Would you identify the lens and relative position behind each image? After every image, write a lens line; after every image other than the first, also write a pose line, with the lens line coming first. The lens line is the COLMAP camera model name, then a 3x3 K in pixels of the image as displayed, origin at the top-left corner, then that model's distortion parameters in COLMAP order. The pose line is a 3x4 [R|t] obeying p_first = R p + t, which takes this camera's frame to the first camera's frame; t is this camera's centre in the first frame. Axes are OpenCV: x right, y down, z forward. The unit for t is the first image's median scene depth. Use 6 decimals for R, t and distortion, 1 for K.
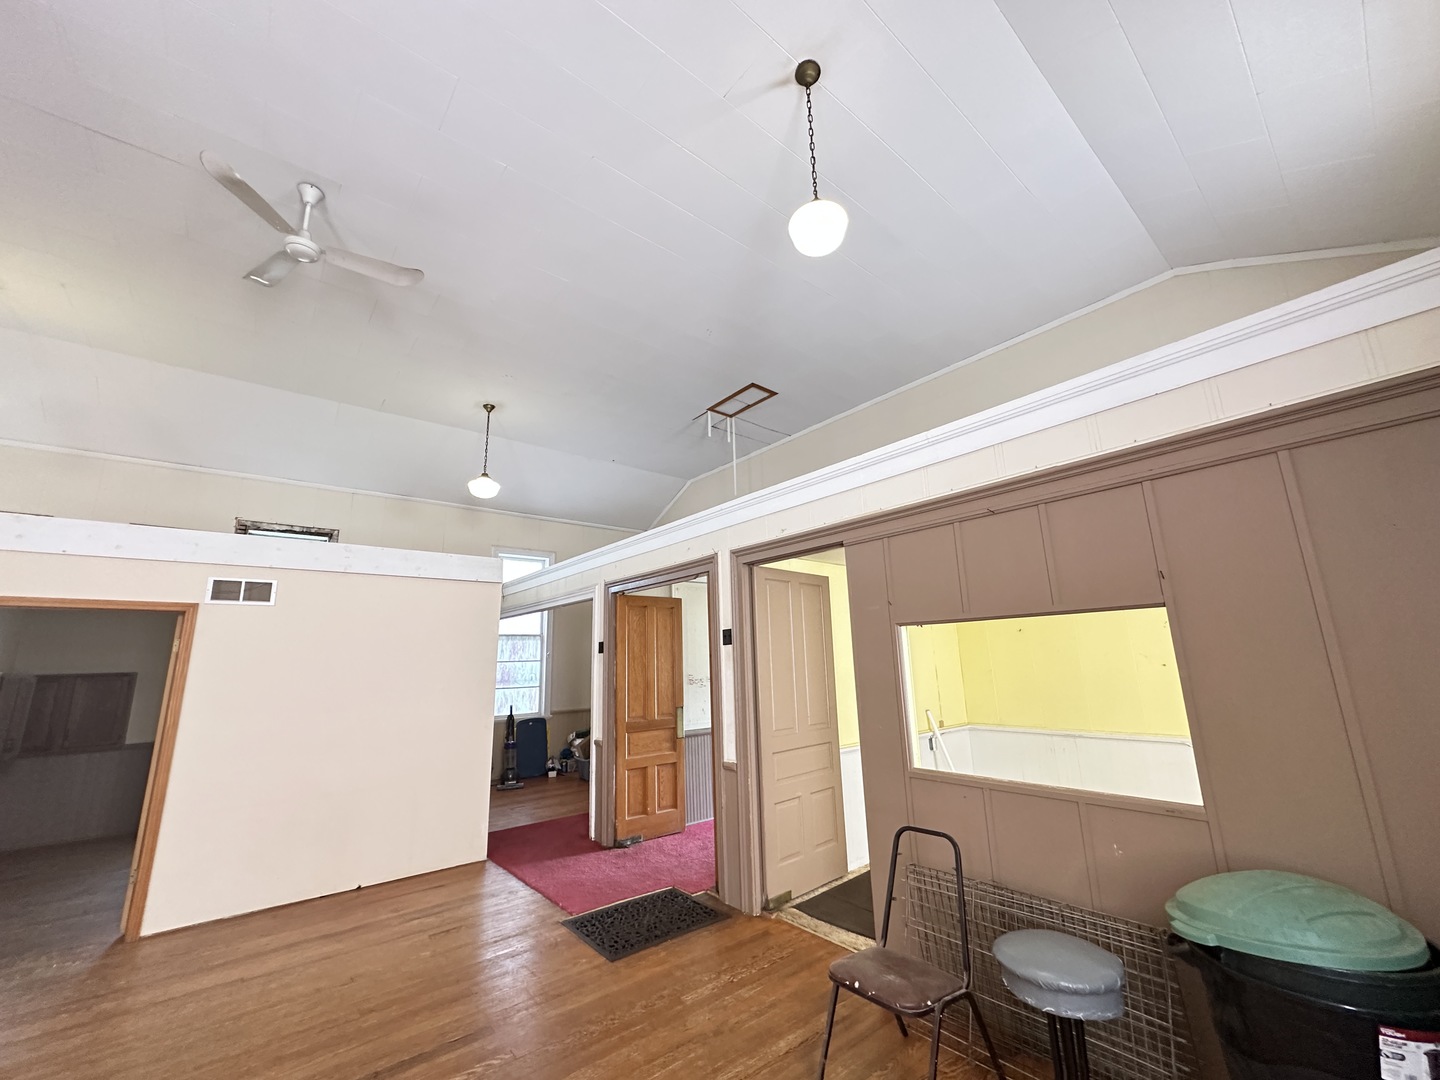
lens RADIAL K [[572.6, 0, 720.0], [0, 572.6, 538.0], [0, 0, 1]] dist [-0.000099, 0.000418]
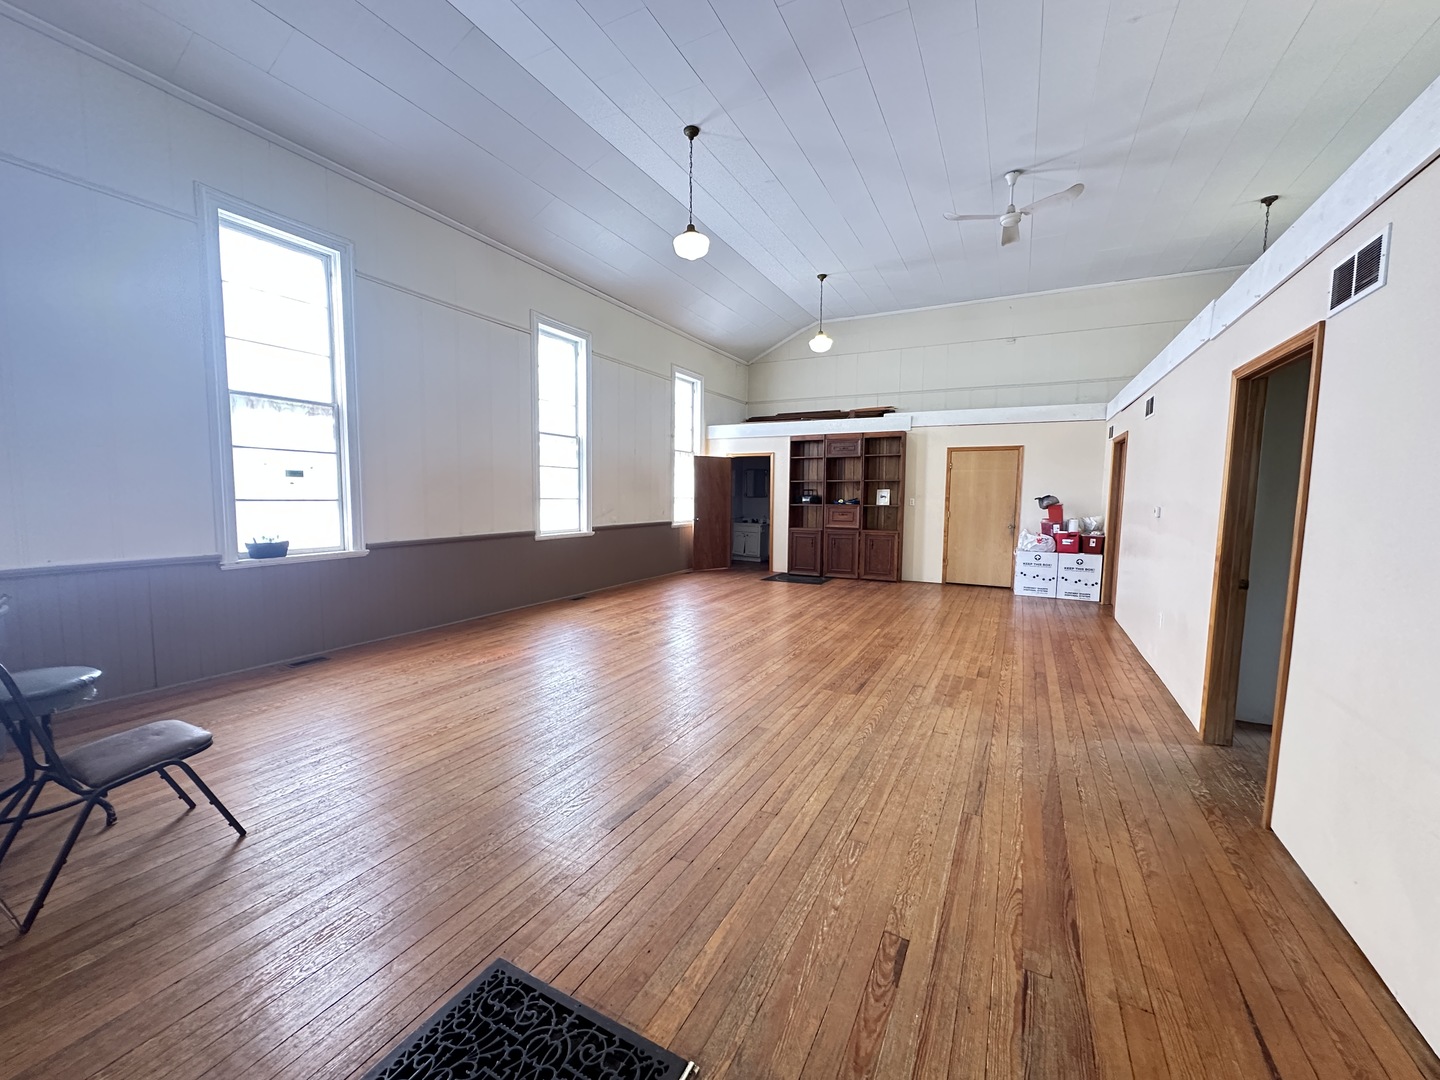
lens RADIAL K [[572.6, 0, 721.8], [0, 572.6, 540.9], [0, 0, 1]] dist [-0.000099, 0.000418]
pose [[-0.918315, 0.052276, -0.392383, -0.136231], [0.101053, 0.989357, -0.104691, 0.301586], [0.382734, -0.135791, -0.913825, 1.170003]]
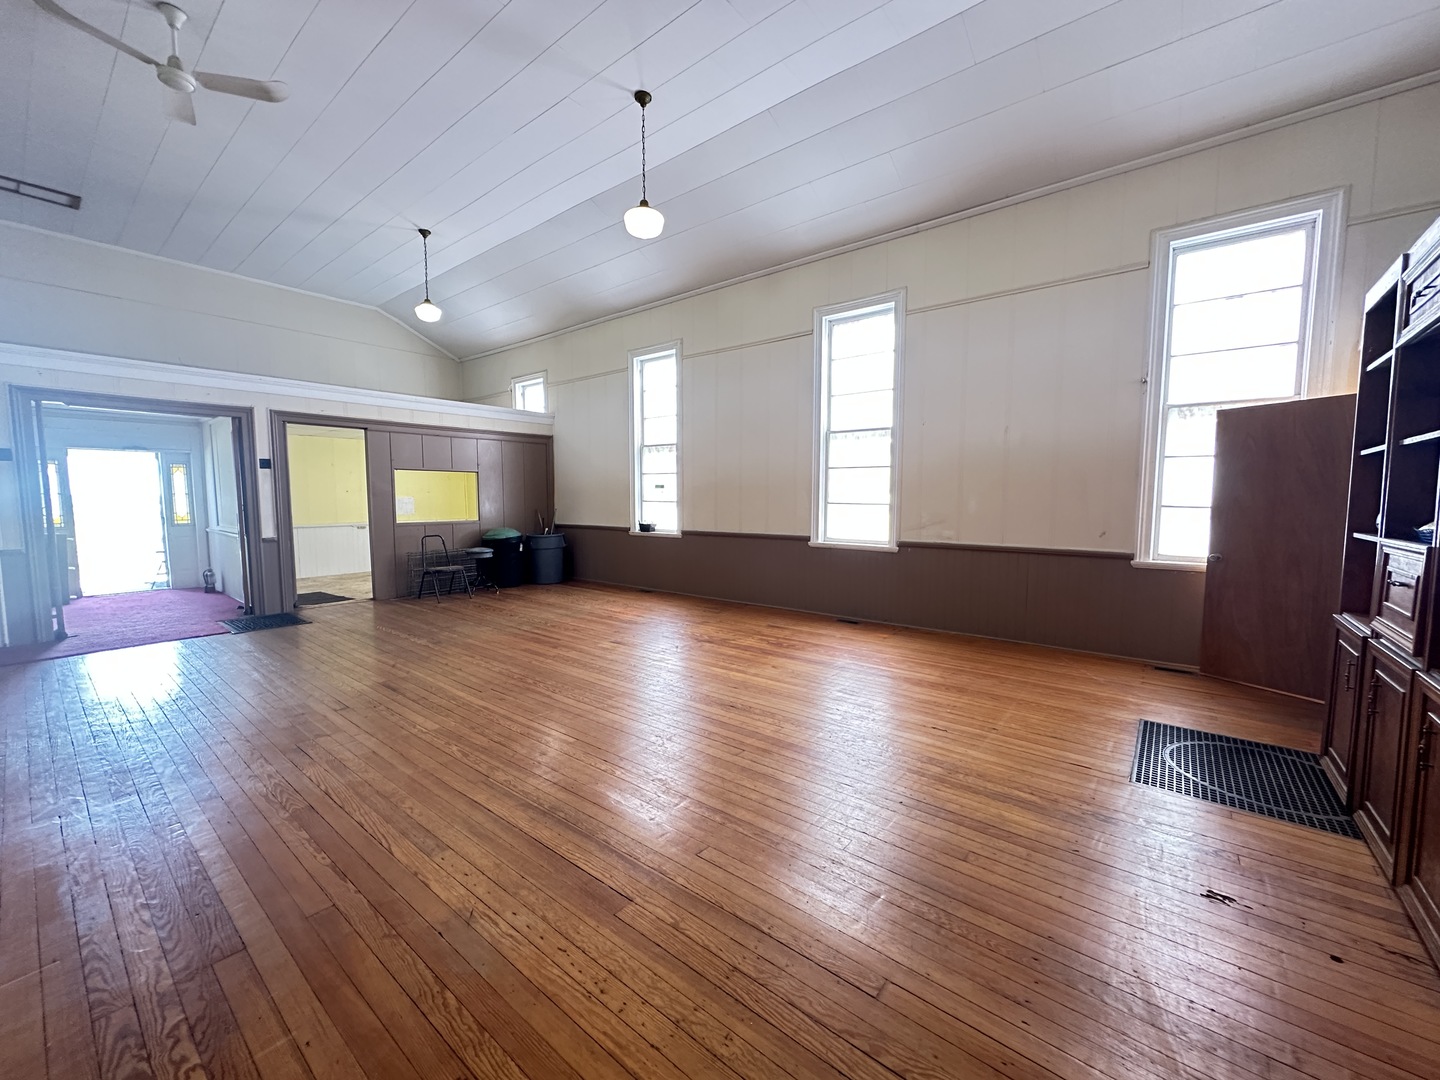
lens RADIAL K [[572.6, 0, 719.3], [0, 572.6, 542.5], [0, 0, 1]] dist [-0.000099, 0.000418]
pose [[-0.205731, -0.053261, 0.977158, -1.741809], [-0.205764, 0.978550, 0.010016, 0.107086], [-0.956732, -0.199003, -0.212277, 0.080327]]
